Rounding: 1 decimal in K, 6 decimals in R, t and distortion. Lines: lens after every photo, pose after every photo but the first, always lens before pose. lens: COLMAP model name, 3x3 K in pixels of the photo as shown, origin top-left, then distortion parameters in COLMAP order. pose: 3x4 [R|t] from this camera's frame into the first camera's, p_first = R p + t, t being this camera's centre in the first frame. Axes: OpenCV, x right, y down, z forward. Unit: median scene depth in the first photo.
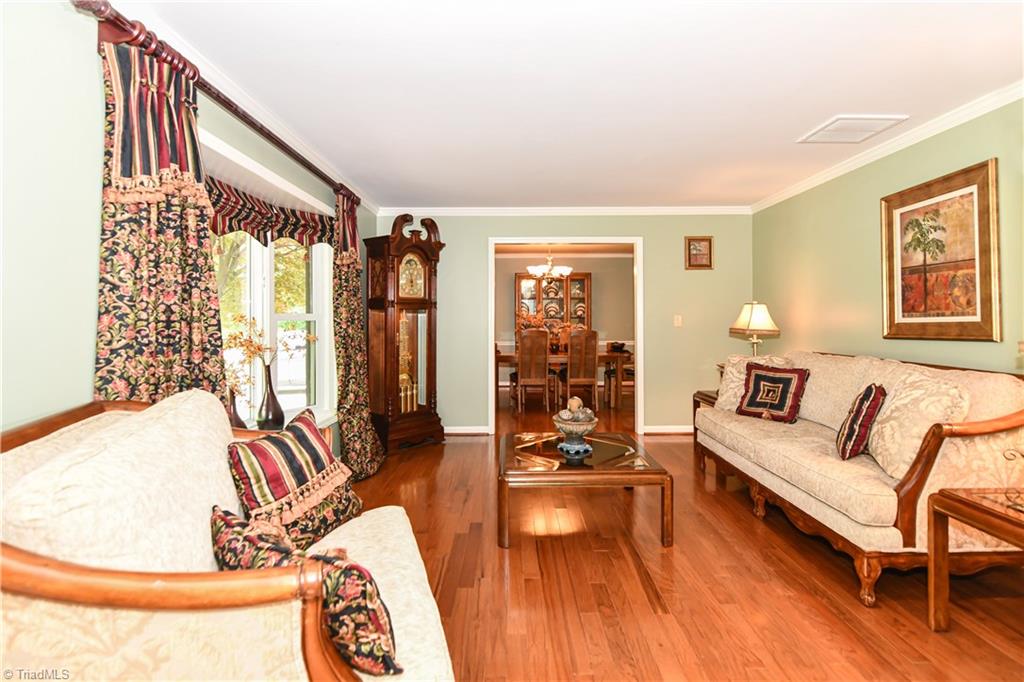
lens RADIAL K [[497.5, 0, 513.1], [0, 497.5, 345.5], [0, 0, 1]] dist [-0.003320, -0.000839]
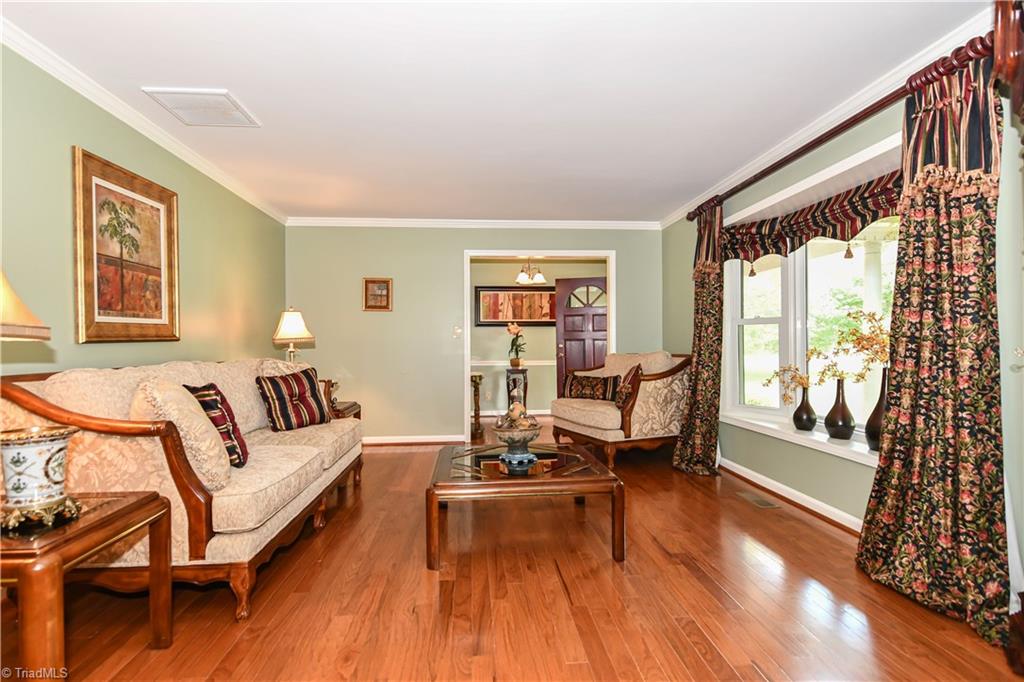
lens RADIAL K [[497.5, 0, 513.1], [0, 497.5, 345.5], [0, 0, 1]] dist [-0.003320, -0.000839]
pose [[-0.997431, 0.015513, -0.069935, 0.187223], [0.011567, 0.998337, 0.056483, -0.048349], [0.070695, 0.055529, -0.995951, 1.956407]]
